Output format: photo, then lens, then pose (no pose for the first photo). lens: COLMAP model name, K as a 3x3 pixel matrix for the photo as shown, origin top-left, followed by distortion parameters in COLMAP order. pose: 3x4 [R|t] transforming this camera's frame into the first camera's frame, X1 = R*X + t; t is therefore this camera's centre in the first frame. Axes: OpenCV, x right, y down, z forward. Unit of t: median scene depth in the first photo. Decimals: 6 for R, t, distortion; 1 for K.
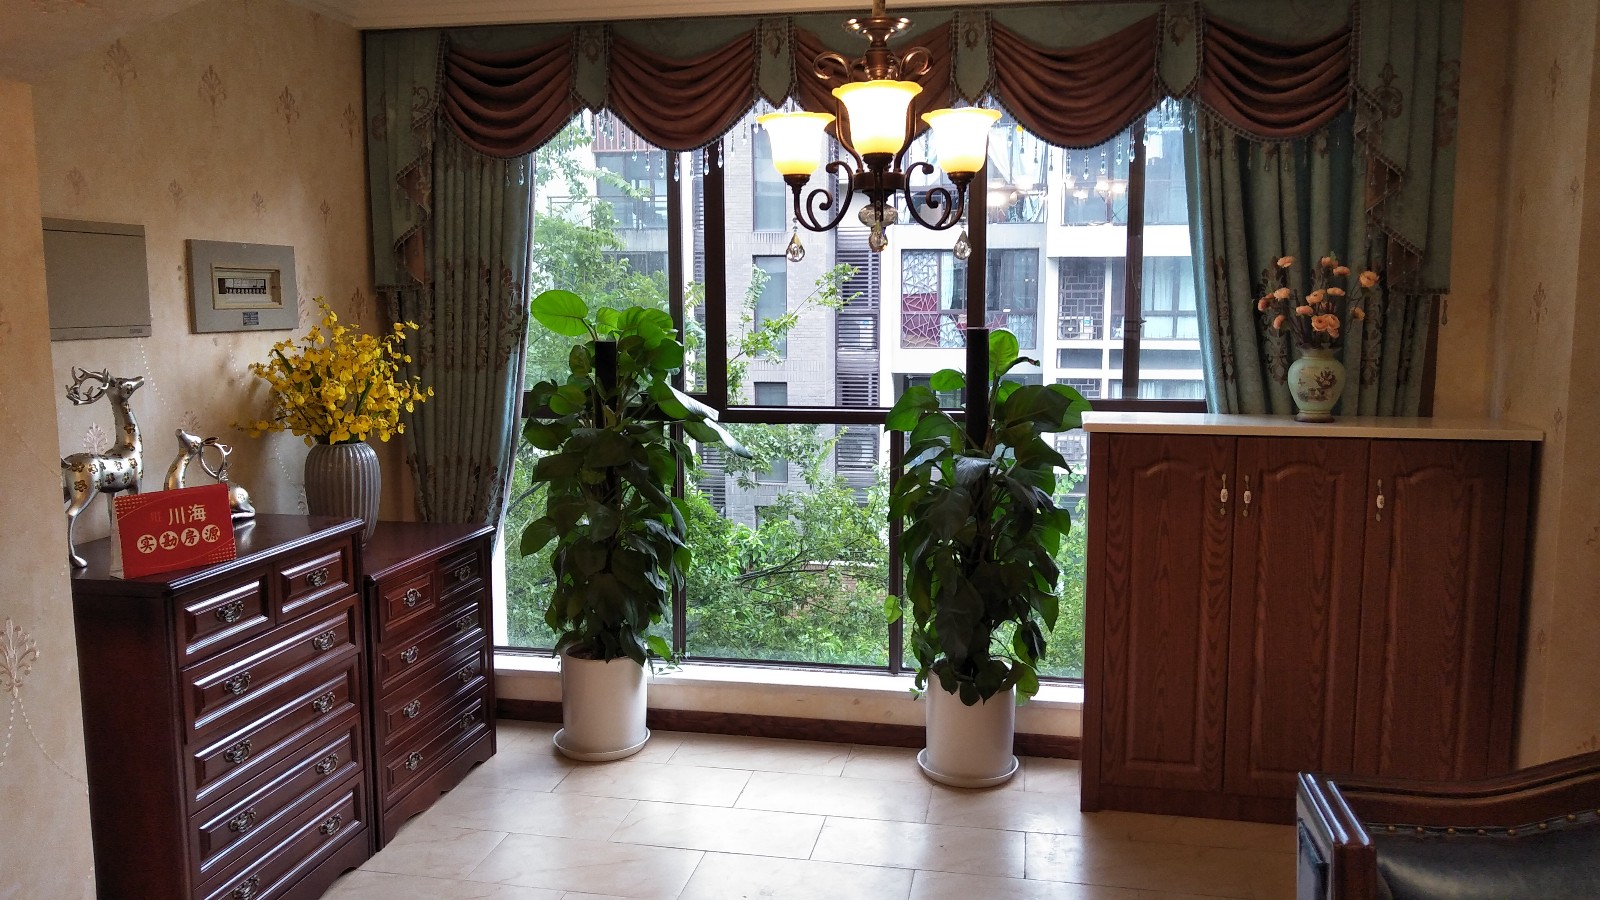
lens RADIAL K [[1221.1, 0, 800.0], [0, 1221.1, 450.0], [0, 0, 1]] dist [0.017110, -0.012414]
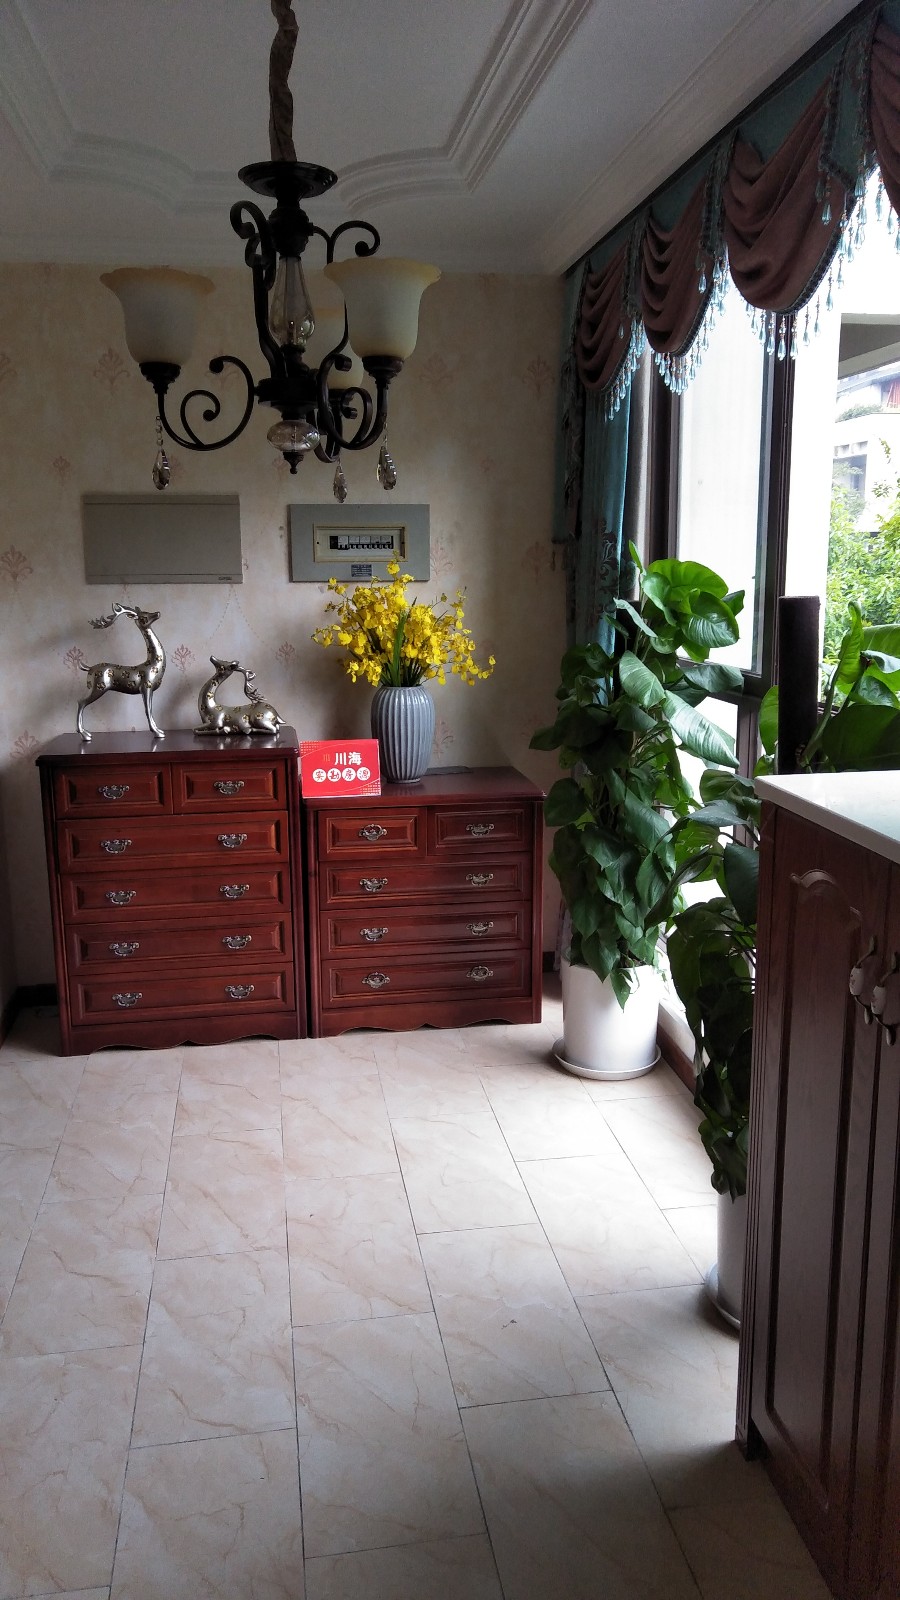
lens RADIAL K [[1157.1, 0, 449.6], [0, 1157.1, 830.2], [0, 0, 1]] dist [-0.001296, -0.001898]
pose [[0.350615, 0.201750, -0.914531, 0.685250], [-0.114922, 0.978409, 0.171782, -0.069540], [0.929442, 0.044870, 0.366230, 0.738476]]
